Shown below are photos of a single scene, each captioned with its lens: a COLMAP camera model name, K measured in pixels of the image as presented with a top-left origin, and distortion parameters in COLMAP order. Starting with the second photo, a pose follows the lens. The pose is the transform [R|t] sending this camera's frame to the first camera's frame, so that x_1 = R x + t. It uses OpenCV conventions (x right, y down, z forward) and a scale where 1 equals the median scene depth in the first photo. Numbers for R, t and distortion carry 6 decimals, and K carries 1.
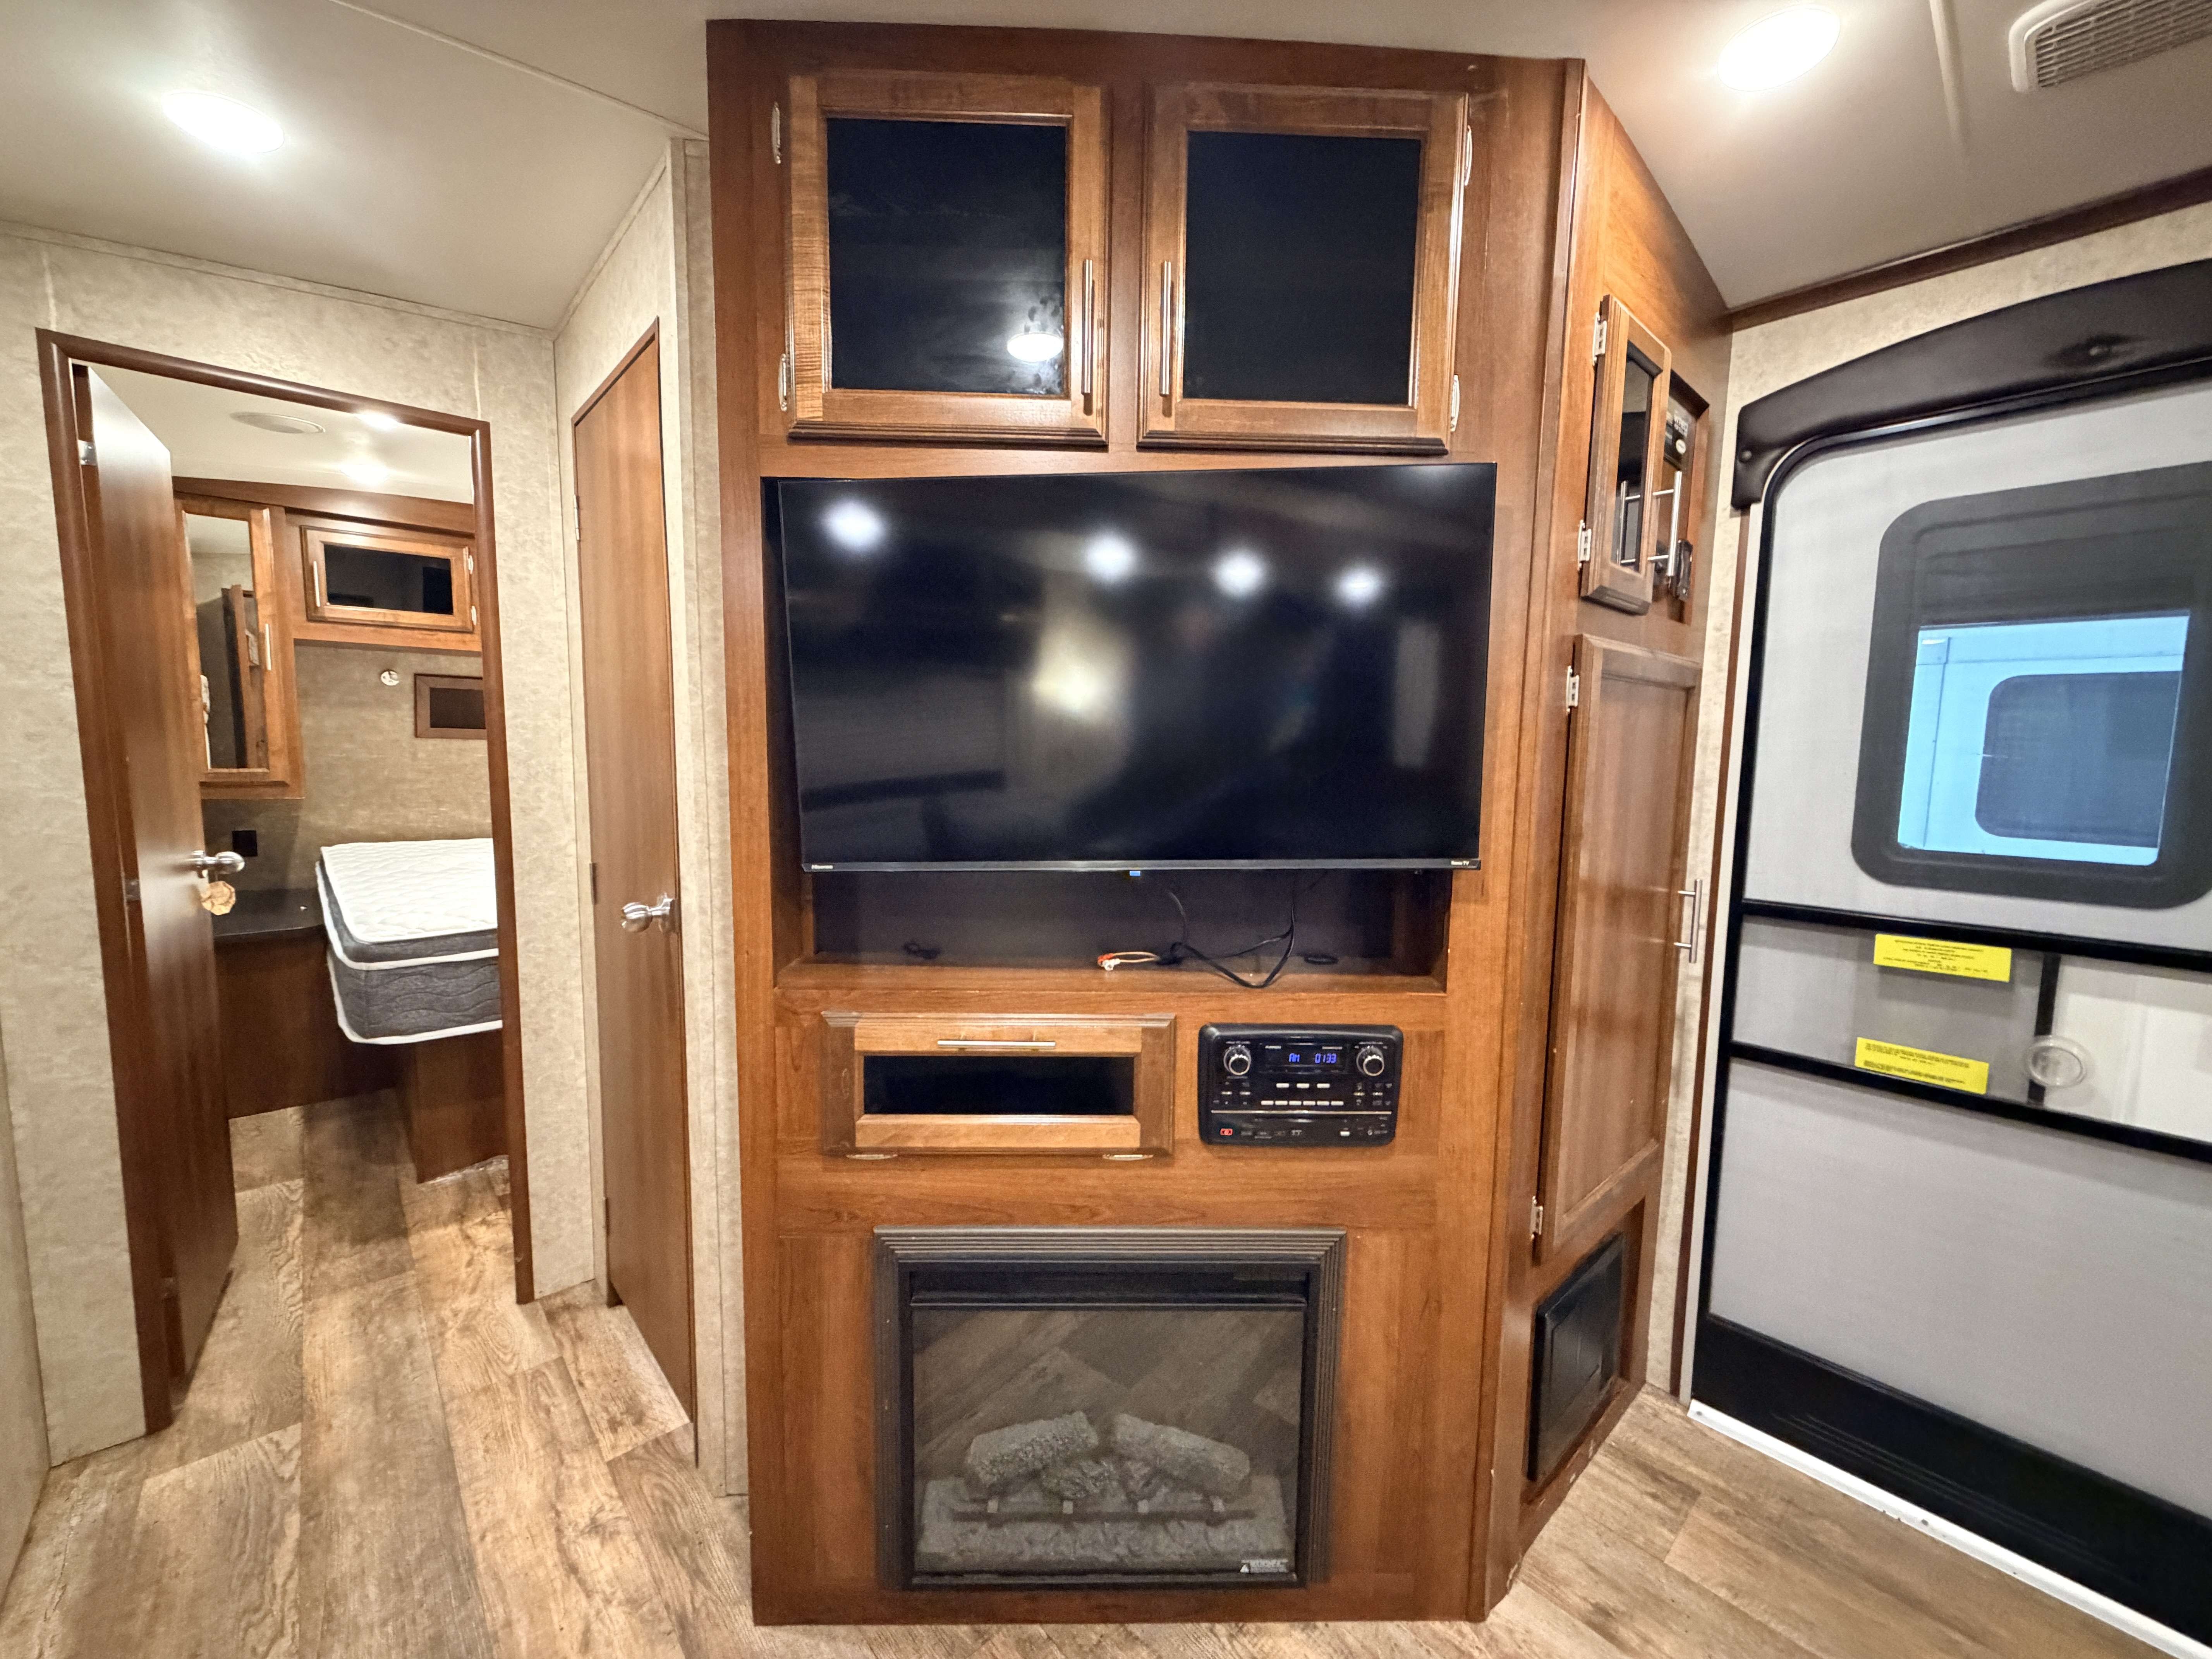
lens RADIAL K [[881.7, 0, 1100.7], [0, 881.7, 829.0], [0, 0, 1]] dist [0.000329, 0.000116]
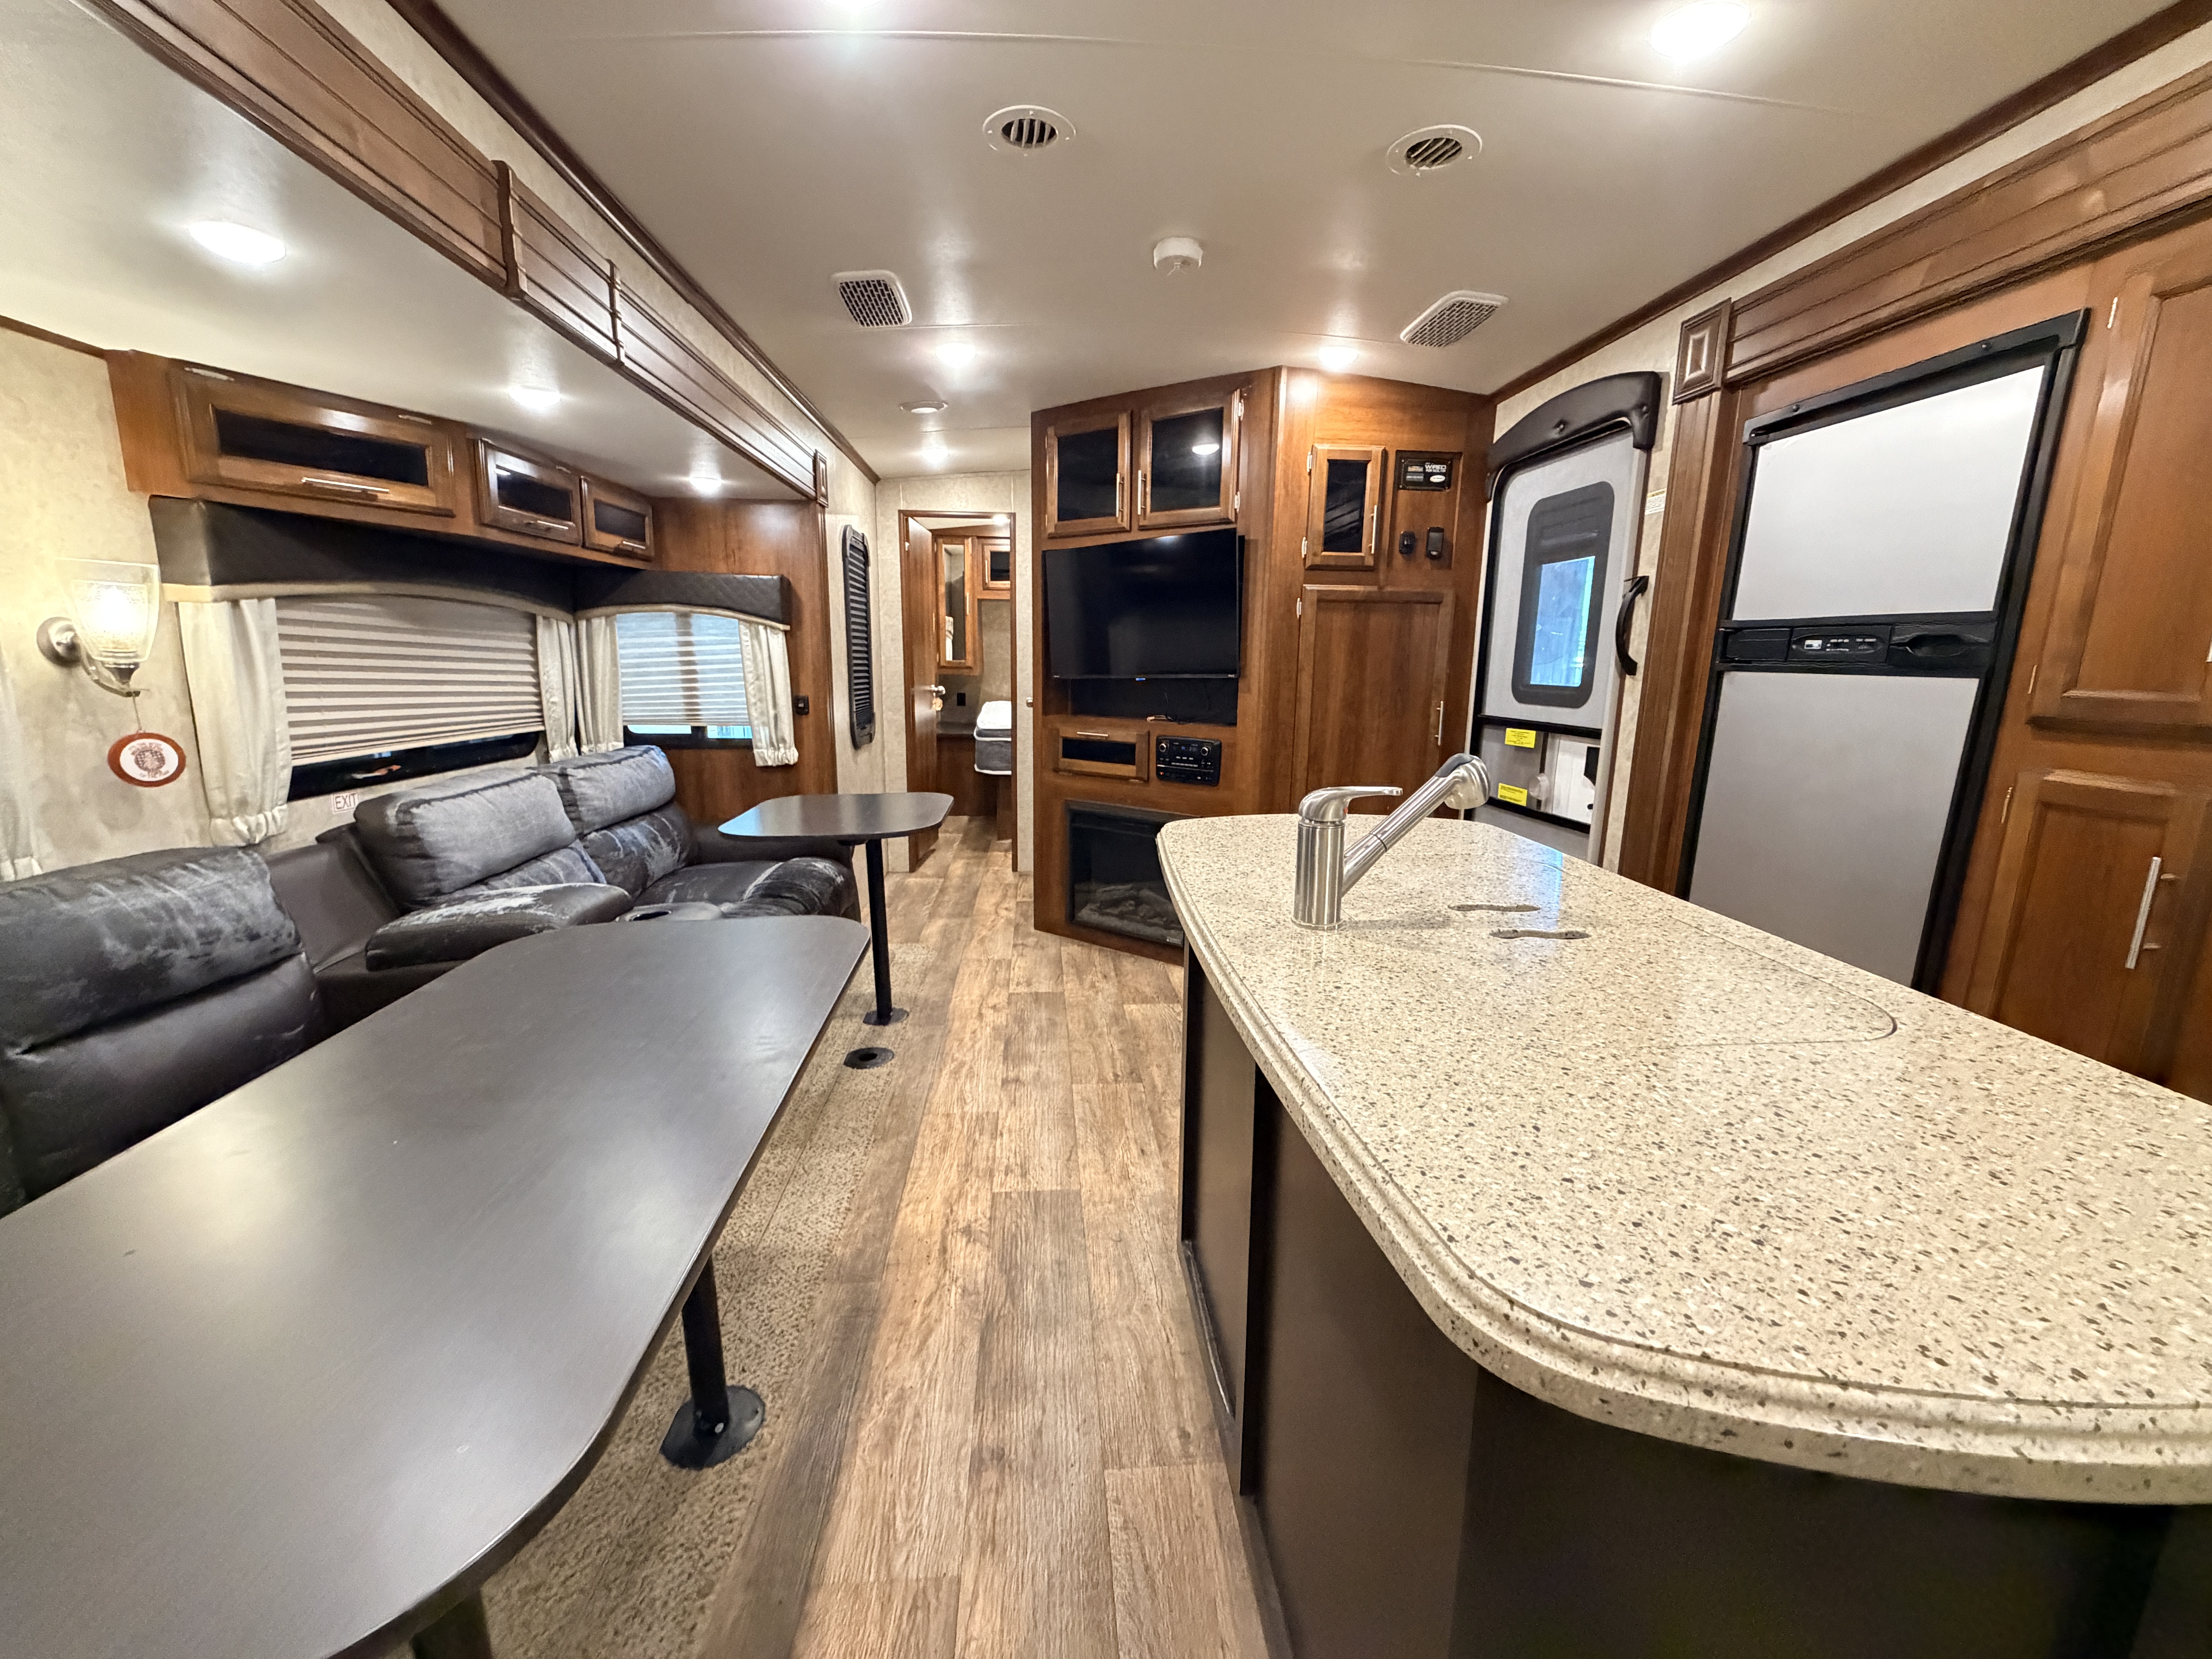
lens RADIAL K [[881.7, 0, 1100.7], [0, 881.7, 829.0], [0, 0, 1]] dist [0.000329, 0.000116]
pose [[0.790358, 0.113307, -0.602076, 1.461616], [-0.061104, 0.992427, 0.106556, 0.200188], [0.609590, -0.047428, 0.791297, -1.159915]]
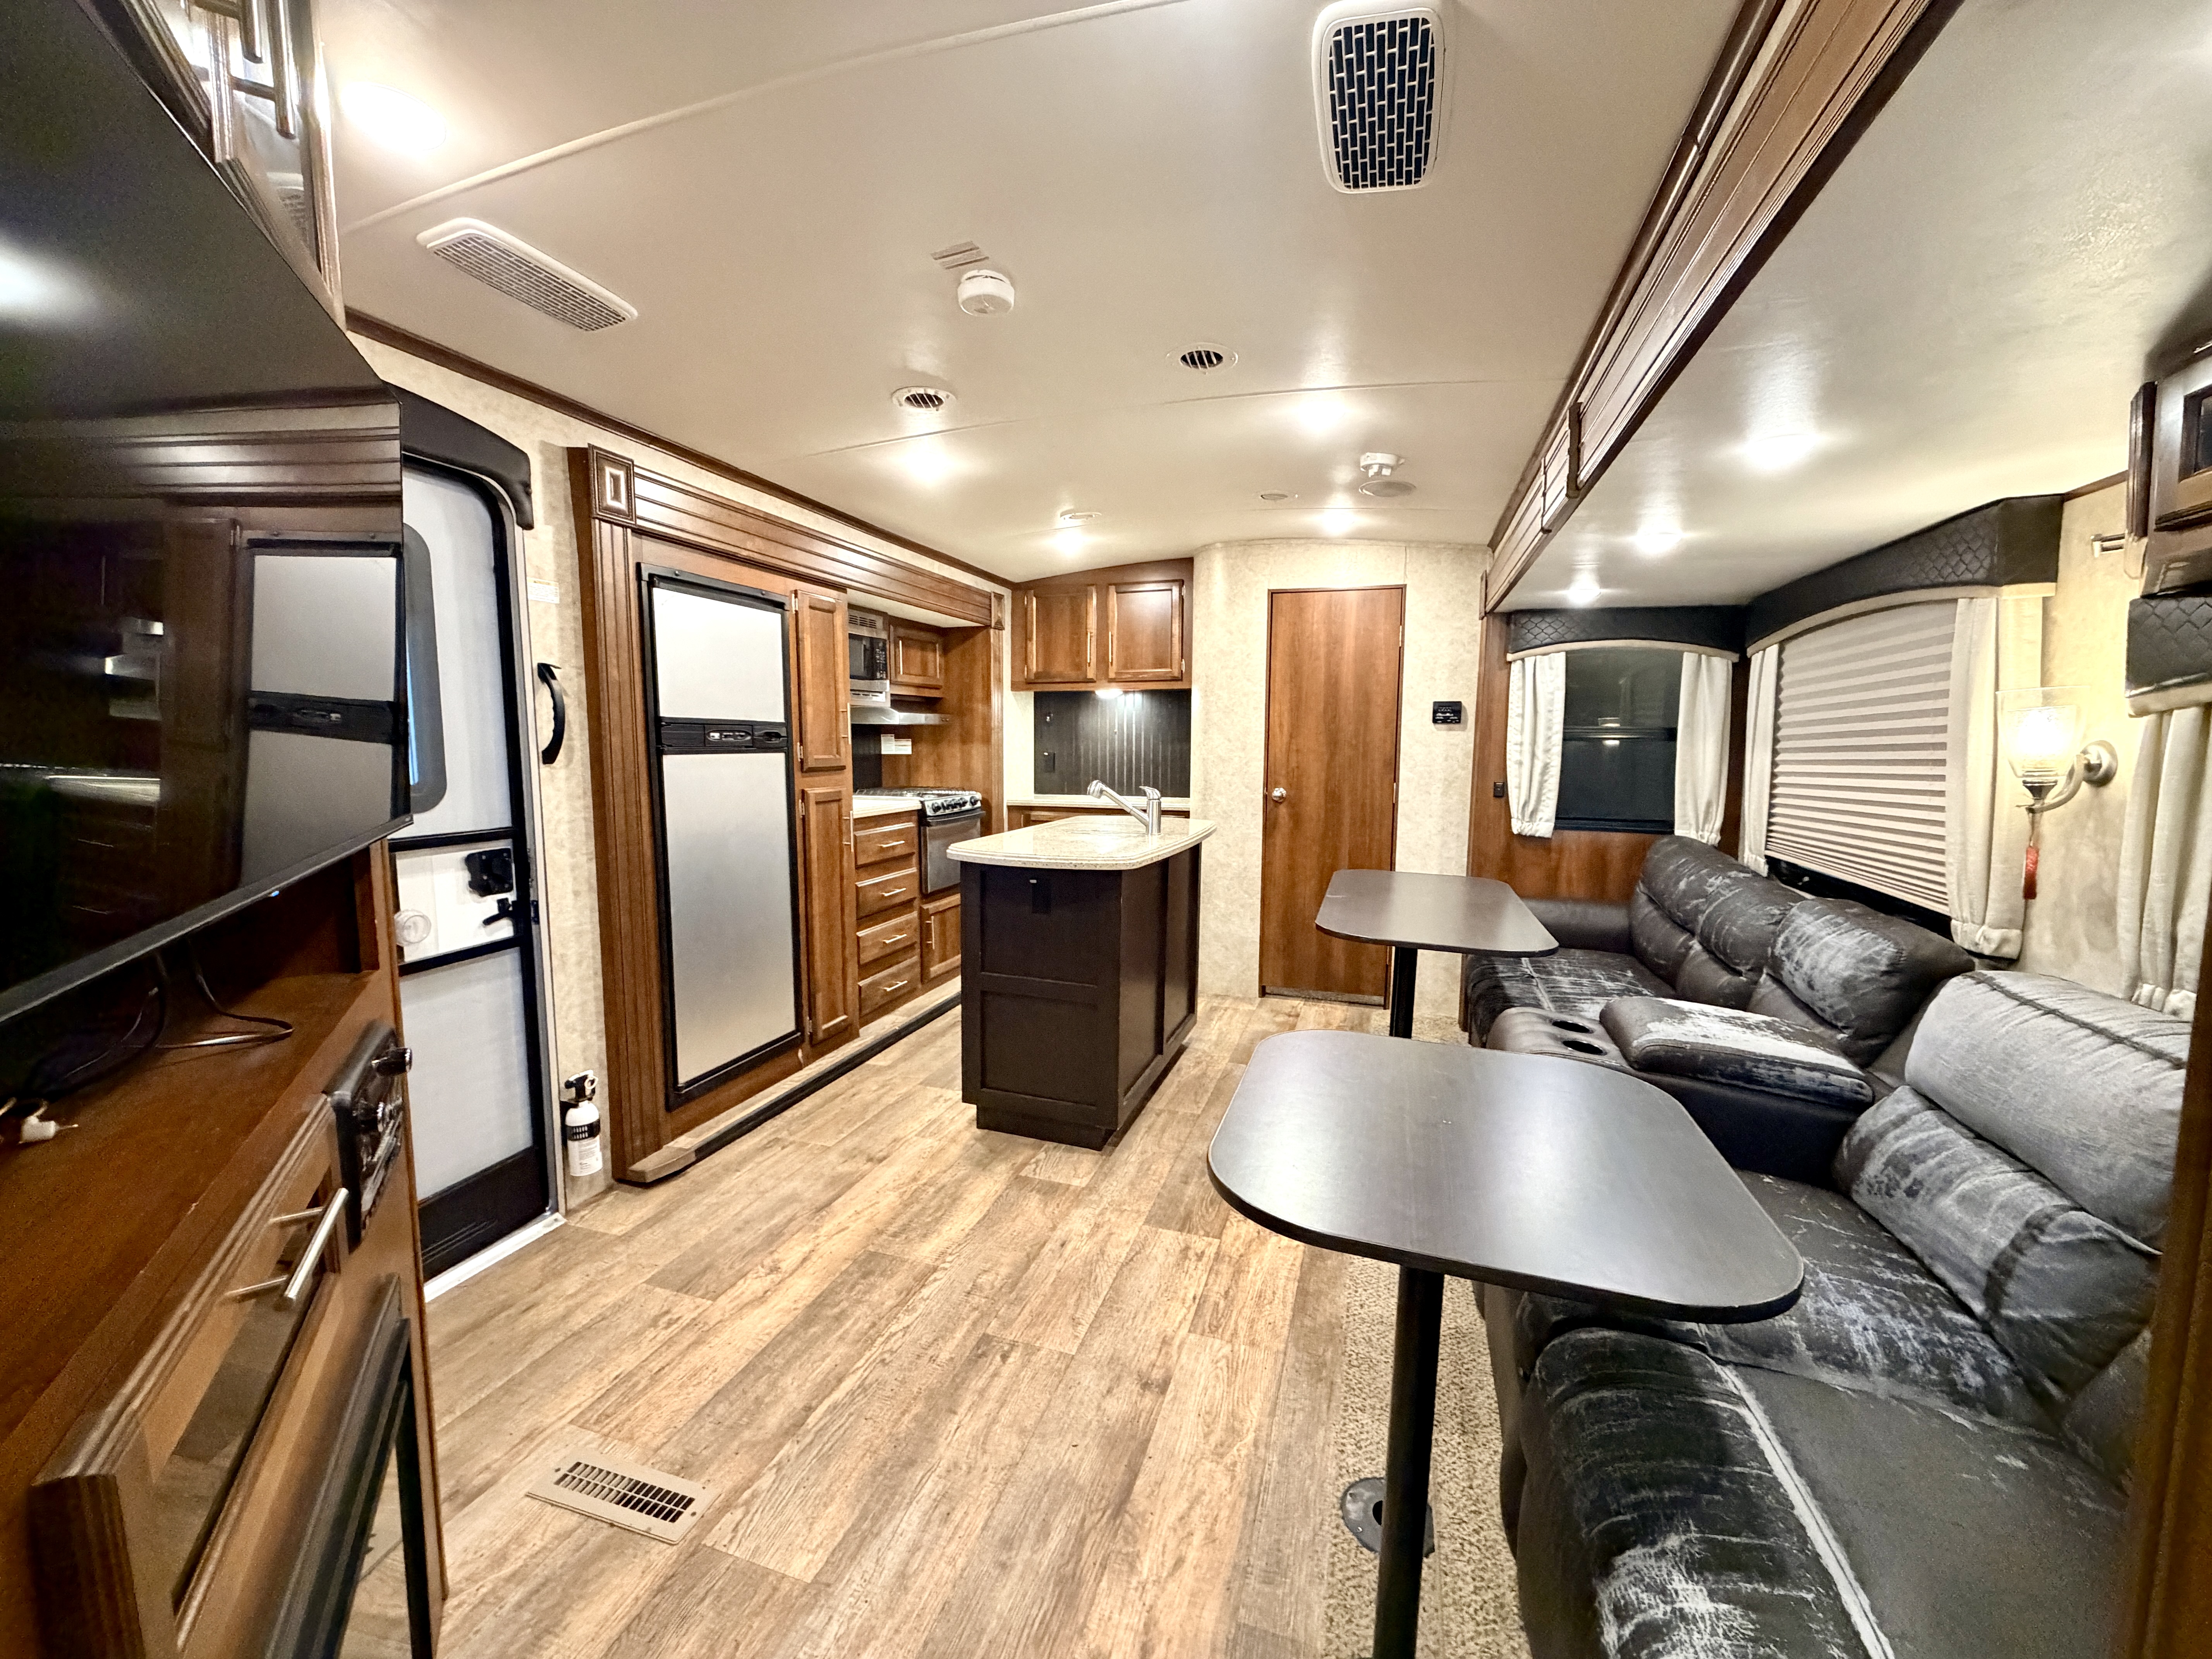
lens RADIAL K [[881.7, 0, 1100.7], [0, 881.7, 829.0], [0, 0, 1]] dist [0.000329, 0.000116]
pose [[-0.494002, -0.108008, 0.862726, -0.640114], [0.073309, 0.983547, 0.165111, -0.042241], [-0.866365, 0.144811, -0.477956, 0.664894]]
